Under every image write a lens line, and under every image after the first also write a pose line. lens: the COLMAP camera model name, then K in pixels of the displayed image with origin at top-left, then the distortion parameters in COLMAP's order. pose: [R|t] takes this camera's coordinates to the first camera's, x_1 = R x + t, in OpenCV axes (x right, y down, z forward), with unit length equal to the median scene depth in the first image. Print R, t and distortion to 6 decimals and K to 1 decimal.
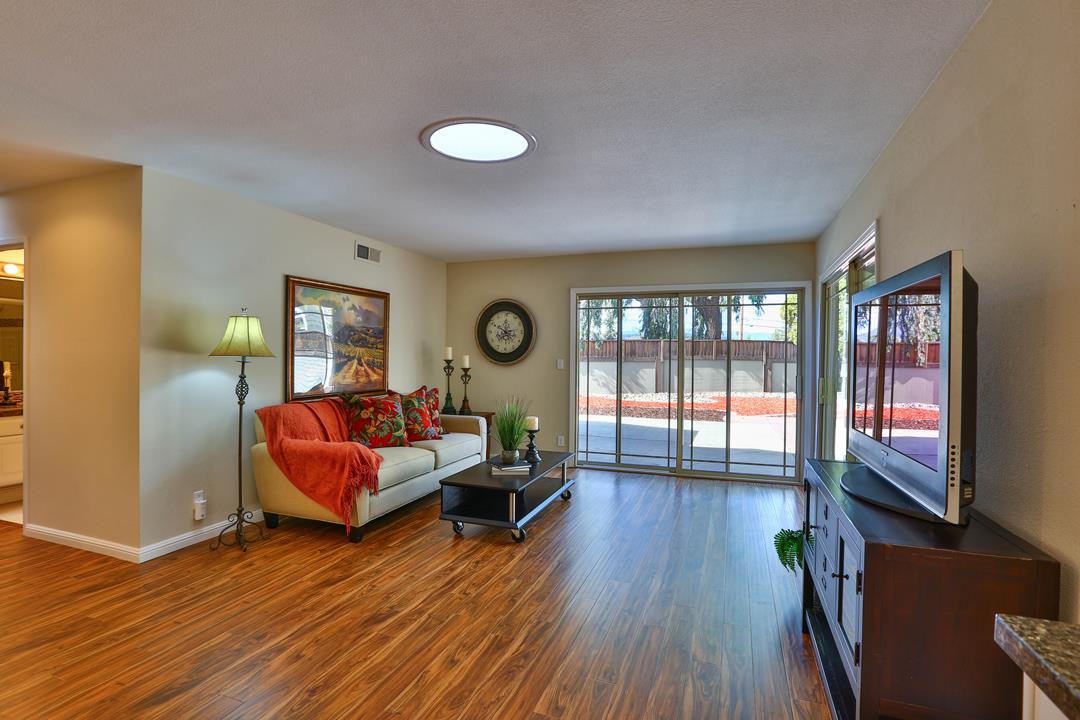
lens RADIAL K [[523.9, 0, 539.4], [0, 523.9, 364.8], [0, 0, 1]] dist [-0.050749, 0.017627]
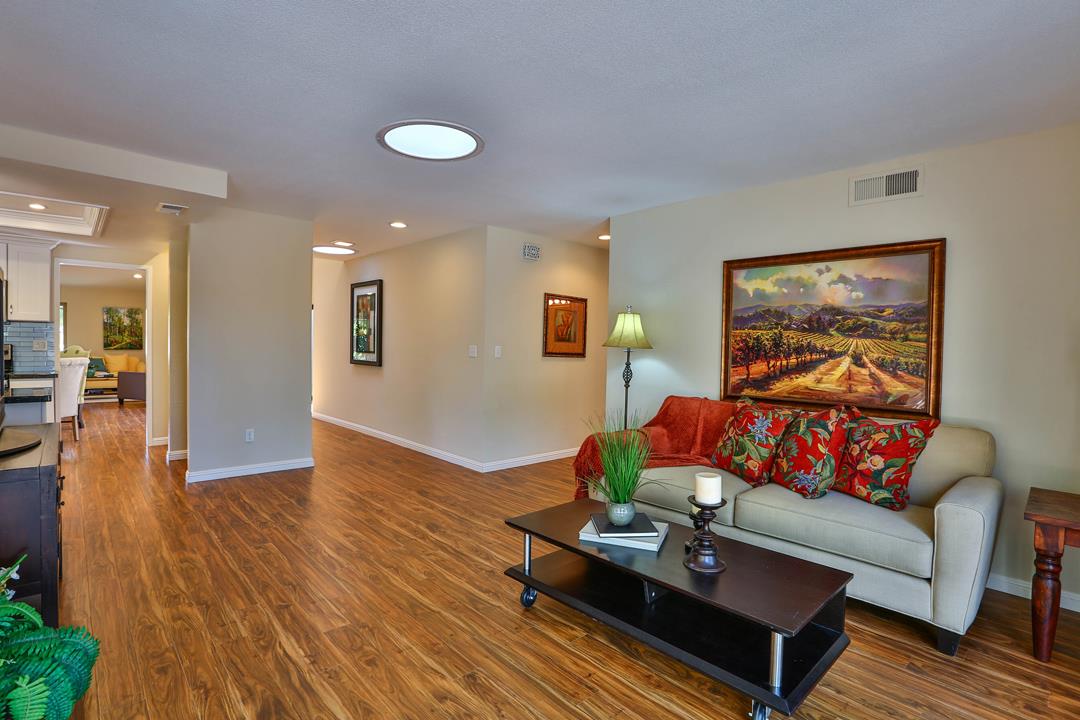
lens RADIAL K [[523.9, 0, 532.8], [0, 523.9, 358.5], [0, 0, 1]] dist [-0.050749, 0.017627]
pose [[-0.457232, 0.004016, -0.889338, 0.610221], [-0.042615, 0.998742, 0.026419, -0.011876], [0.888326, 0.049979, -0.456486, 1.384905]]
